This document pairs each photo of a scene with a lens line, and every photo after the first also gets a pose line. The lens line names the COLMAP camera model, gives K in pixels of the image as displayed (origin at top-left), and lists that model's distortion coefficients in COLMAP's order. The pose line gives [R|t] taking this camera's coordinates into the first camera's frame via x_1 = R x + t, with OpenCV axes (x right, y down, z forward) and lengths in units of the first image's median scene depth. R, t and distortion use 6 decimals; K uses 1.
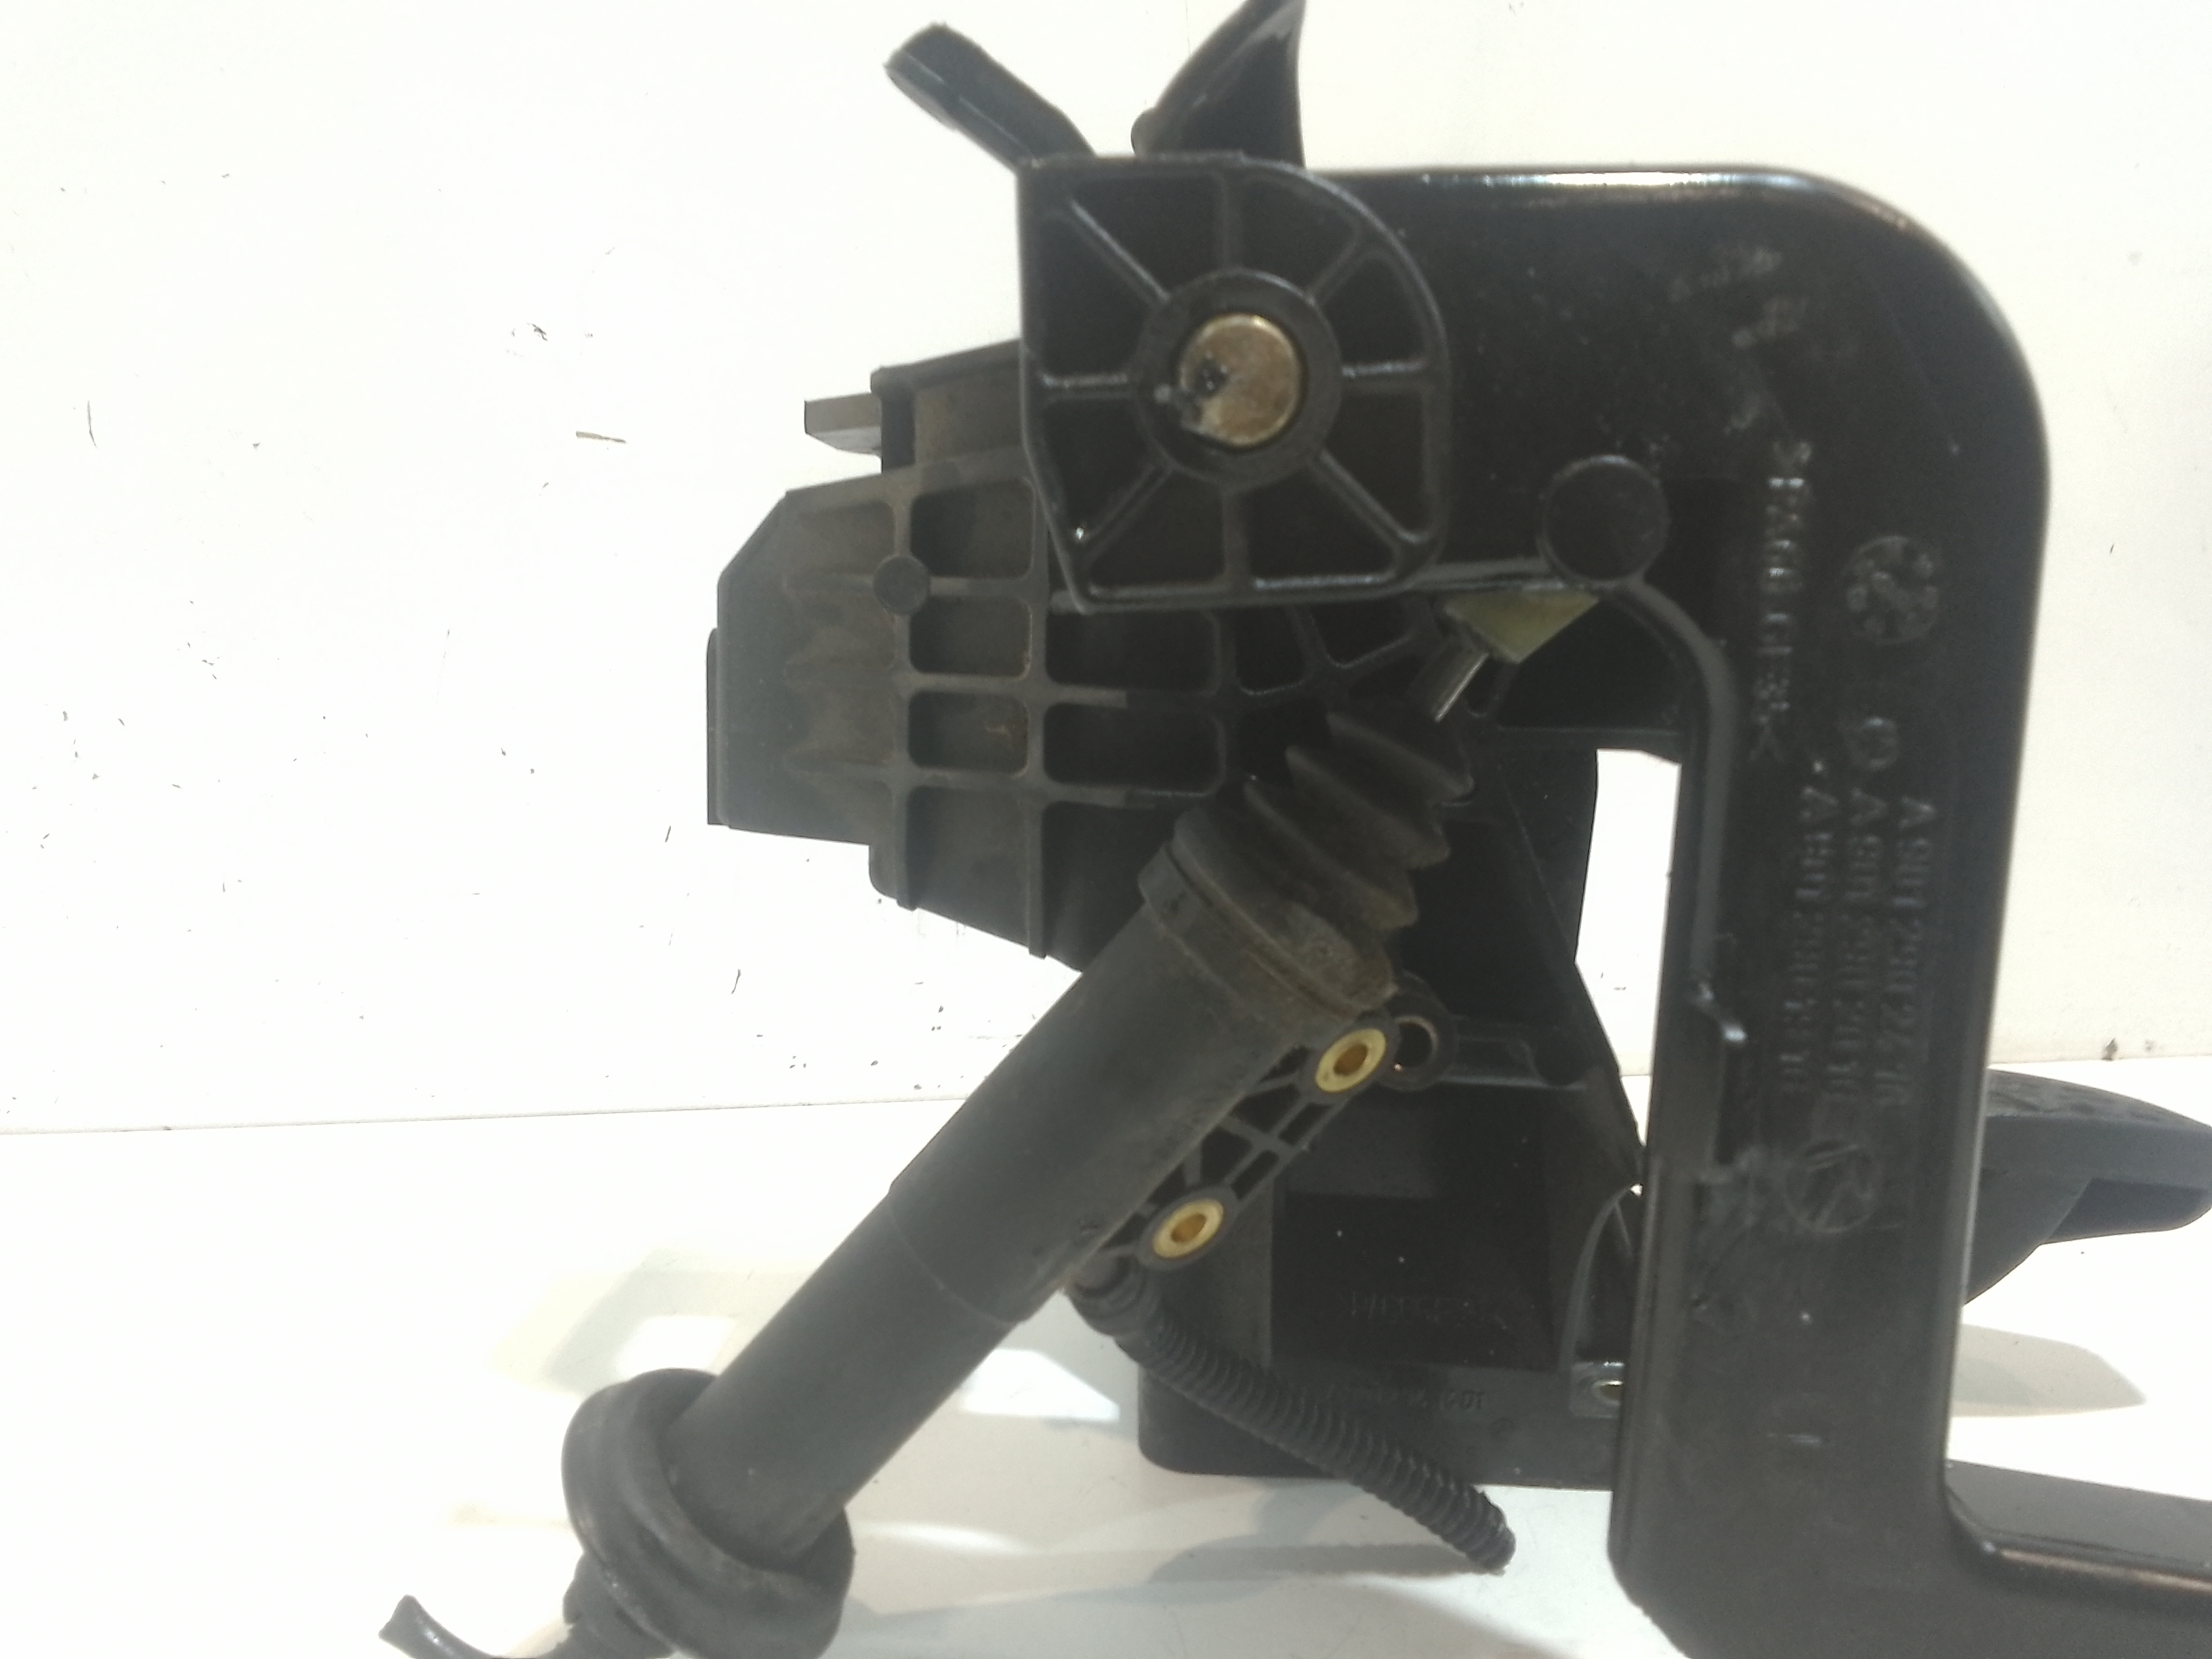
lens RADIAL K [[1769.1, 0, 1106.0], [0, 1769.1, 829.5], [0, 0, 1]] dist [0.058840, -0.098970]
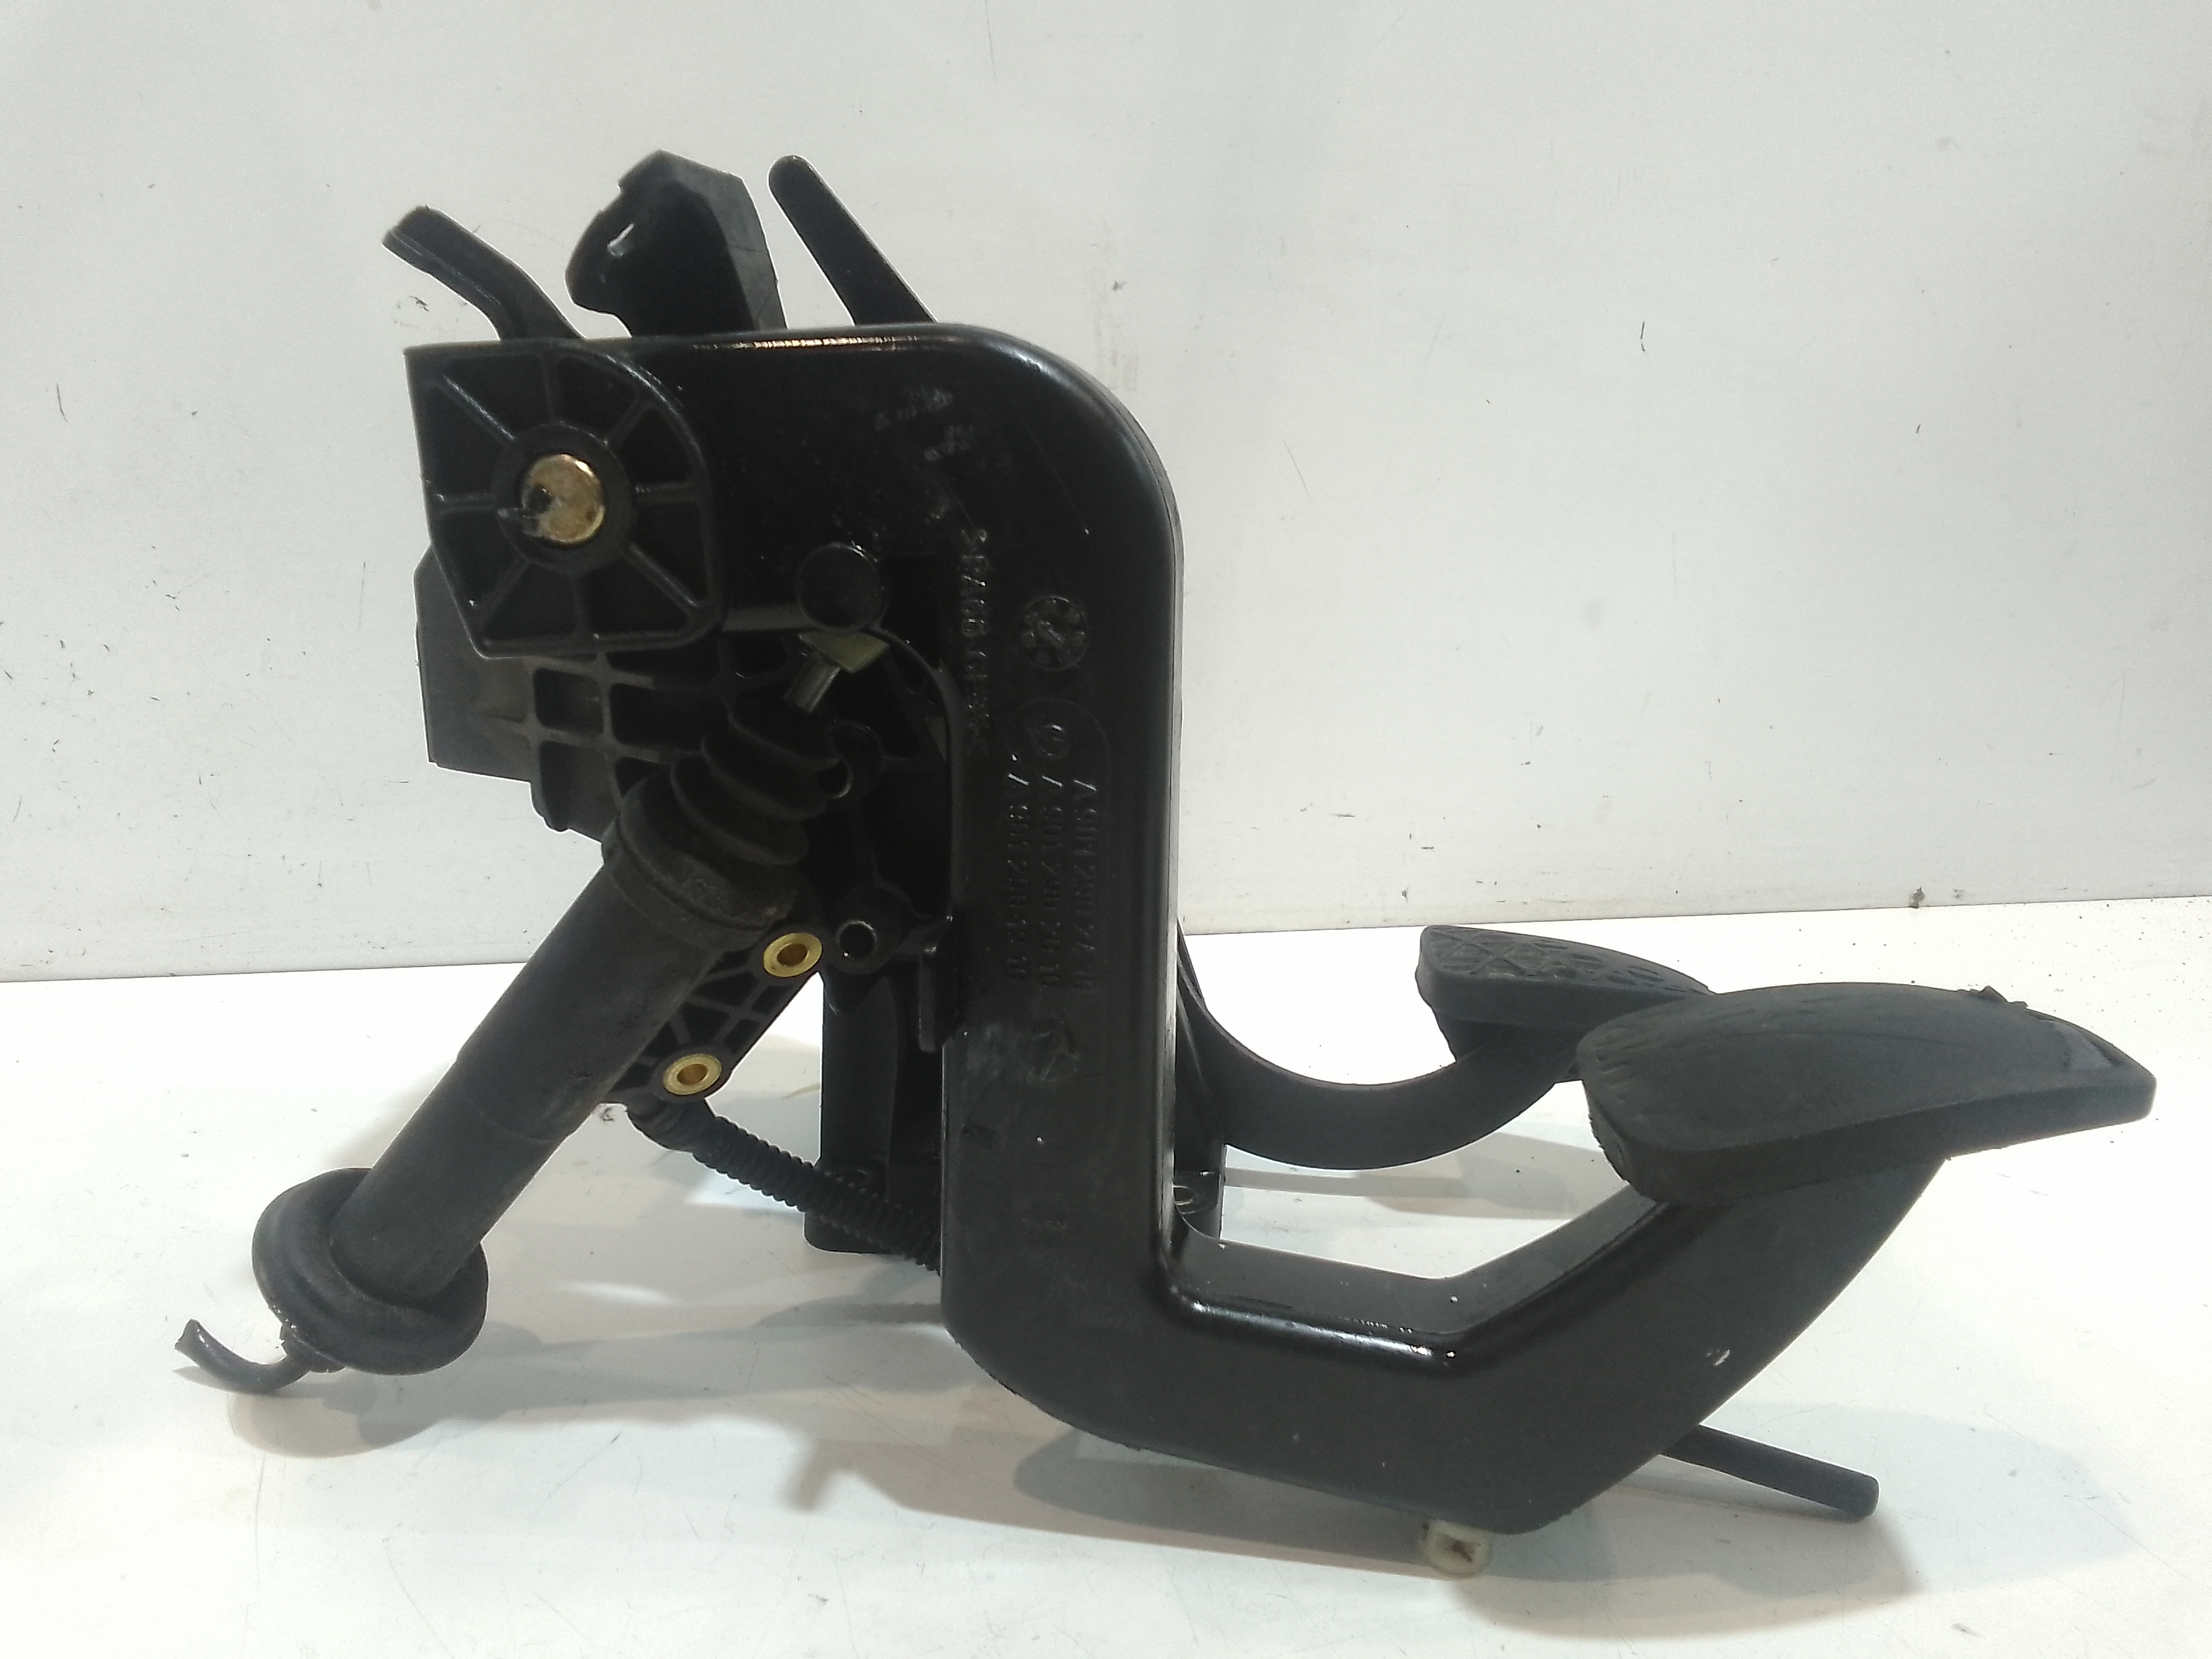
lens RADIAL K [[1762.6, 0, 1095.5], [0, 1762.6, 841.0], [0, 0, 1]] dist [0.060706, -0.111803]
pose [[0.994924, -0.005844, -0.100460, 0.584624], [0.016663, 0.994099, 0.107190, -0.114459], [0.099241, -0.108320, 0.989150, -0.363360]]
